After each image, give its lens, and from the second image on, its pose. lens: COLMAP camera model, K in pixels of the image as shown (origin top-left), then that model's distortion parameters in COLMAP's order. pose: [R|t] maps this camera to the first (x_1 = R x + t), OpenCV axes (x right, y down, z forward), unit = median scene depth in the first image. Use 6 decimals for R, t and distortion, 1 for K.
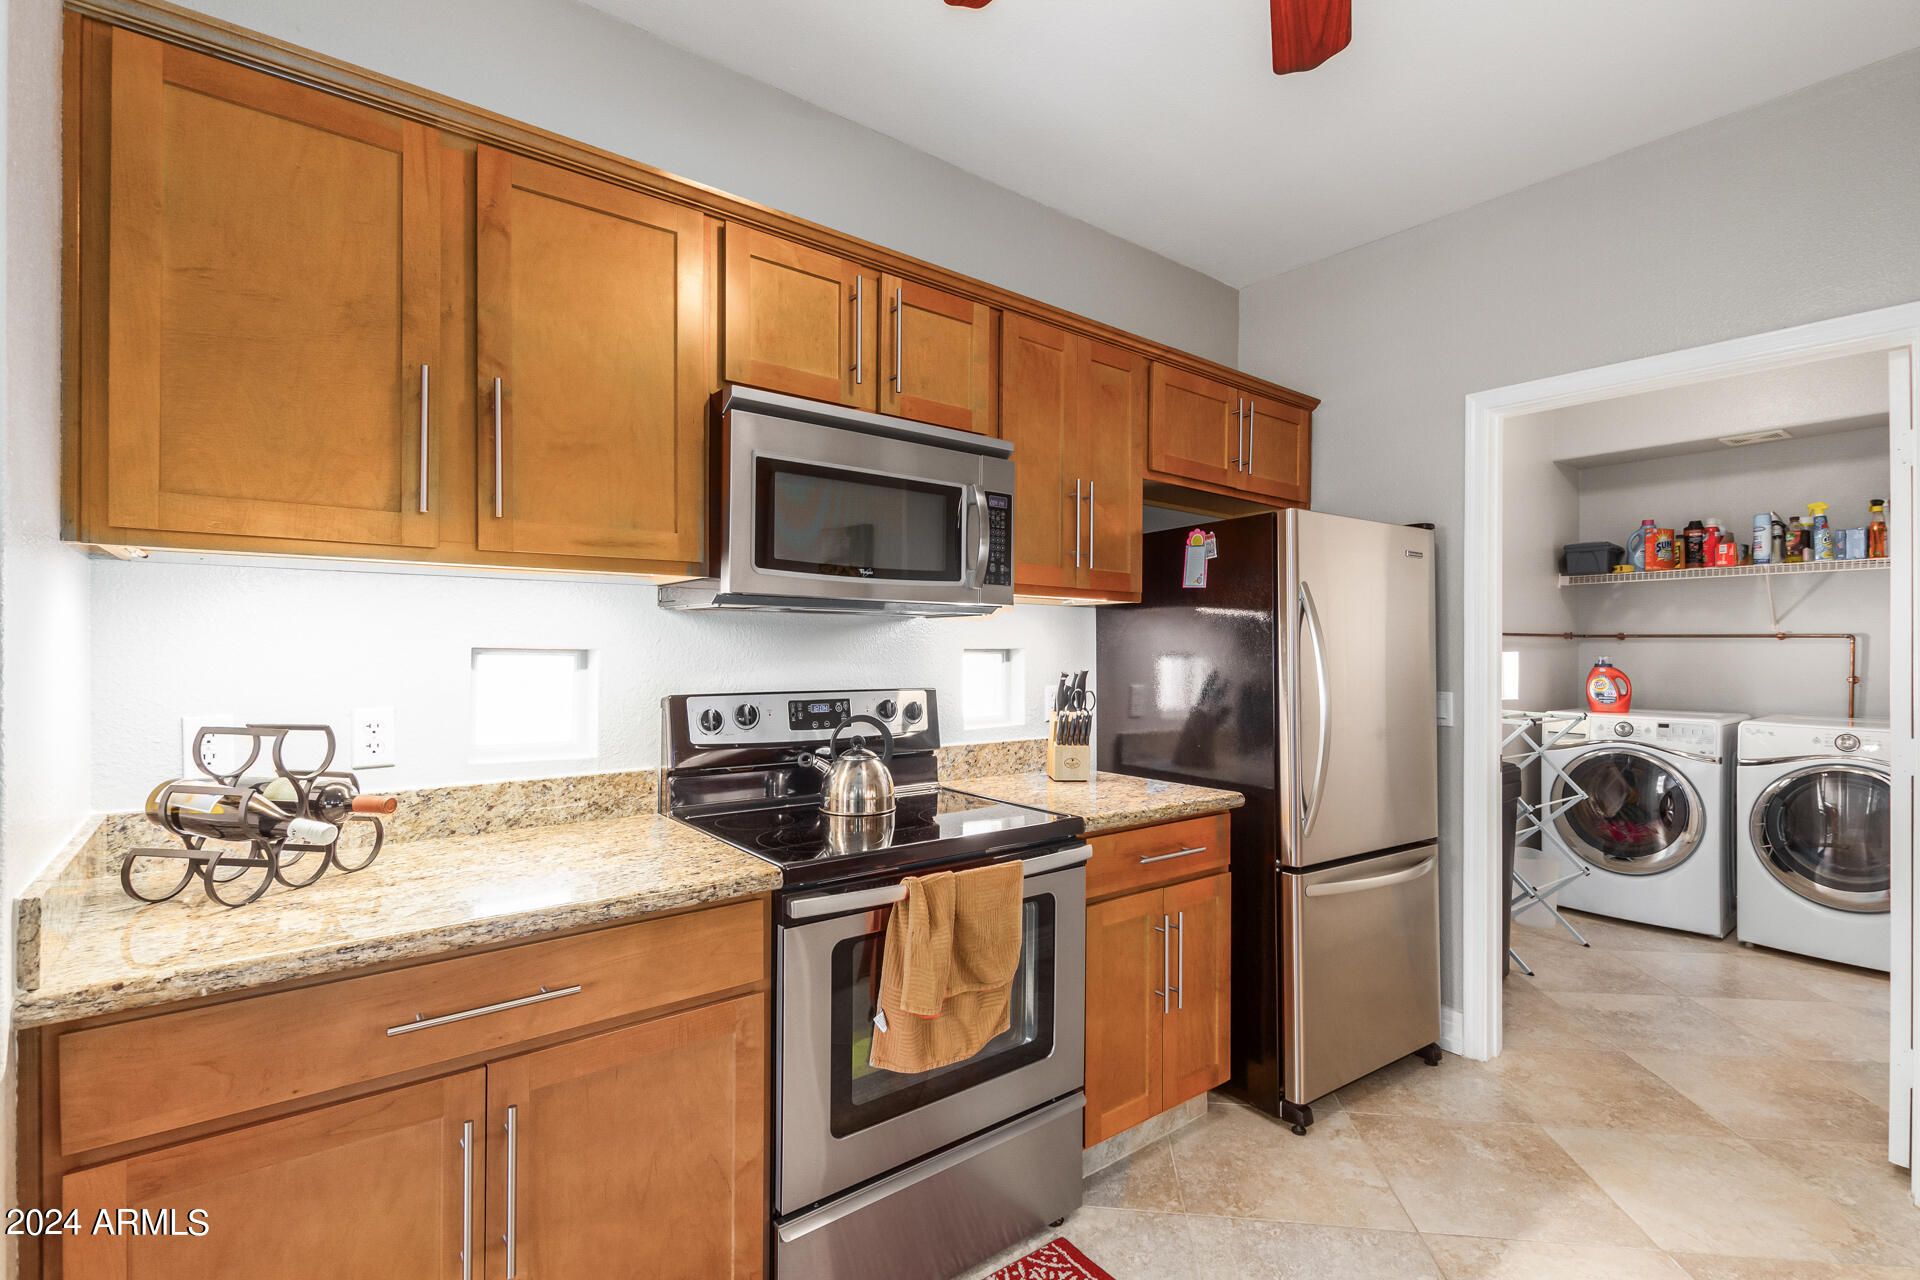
lens RADIAL K [[879.7, 0, 958.6], [0, 879.7, 644.6], [0, 0, 1]] dist [0.004154, -0.000005]
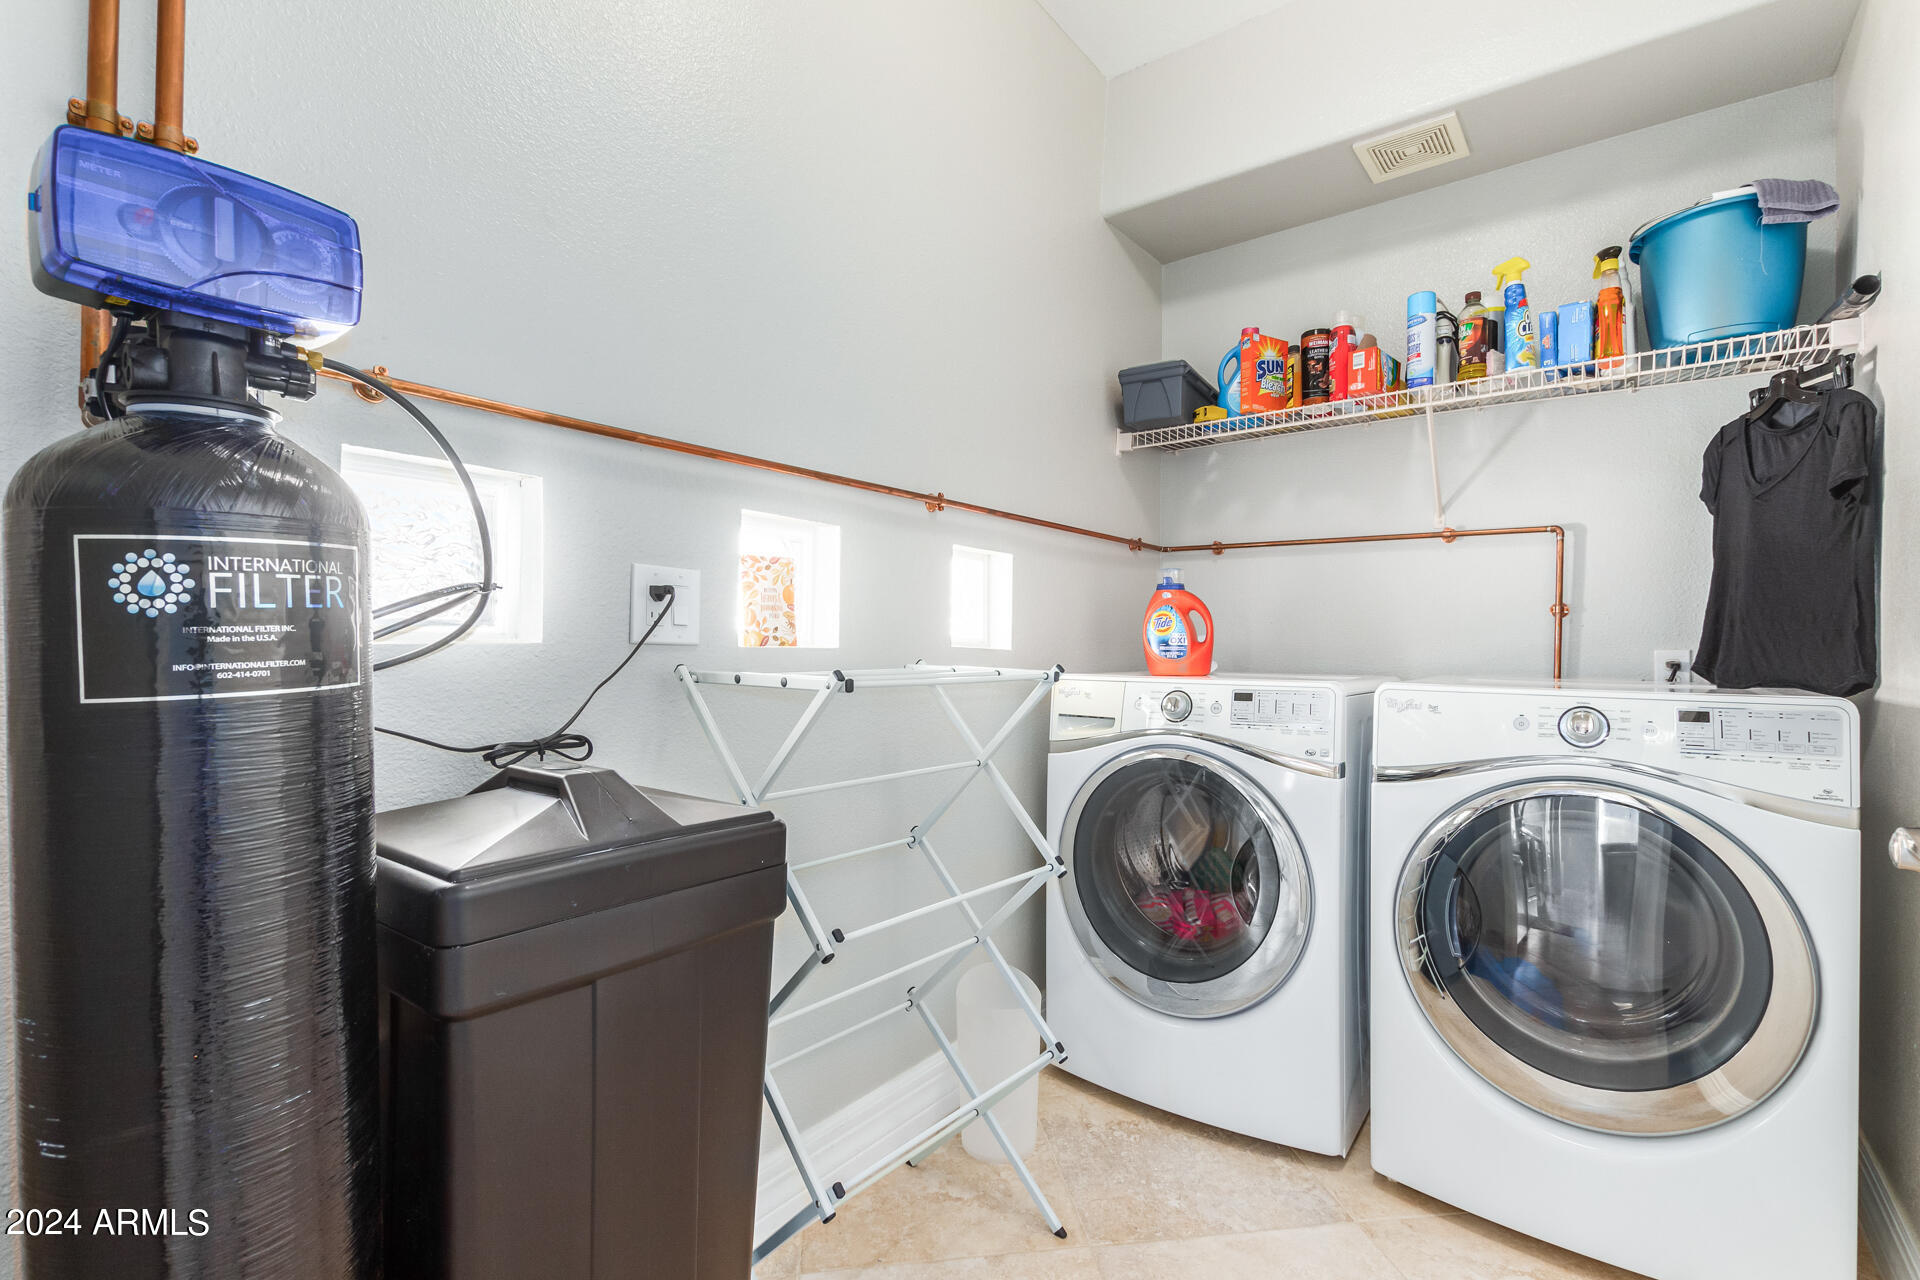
lens RADIAL K [[892.4, 0, 964.6], [0, 892.4, 635.3], [0, 0, 1]] dist [0.013602, 0.000212]
pose [[0.965353, 0.008158, 0.260820, 0.531895], [-0.006971, 0.999961, -0.005477, 0.062758], [-0.260854, 0.003469, 0.965372, 0.579780]]
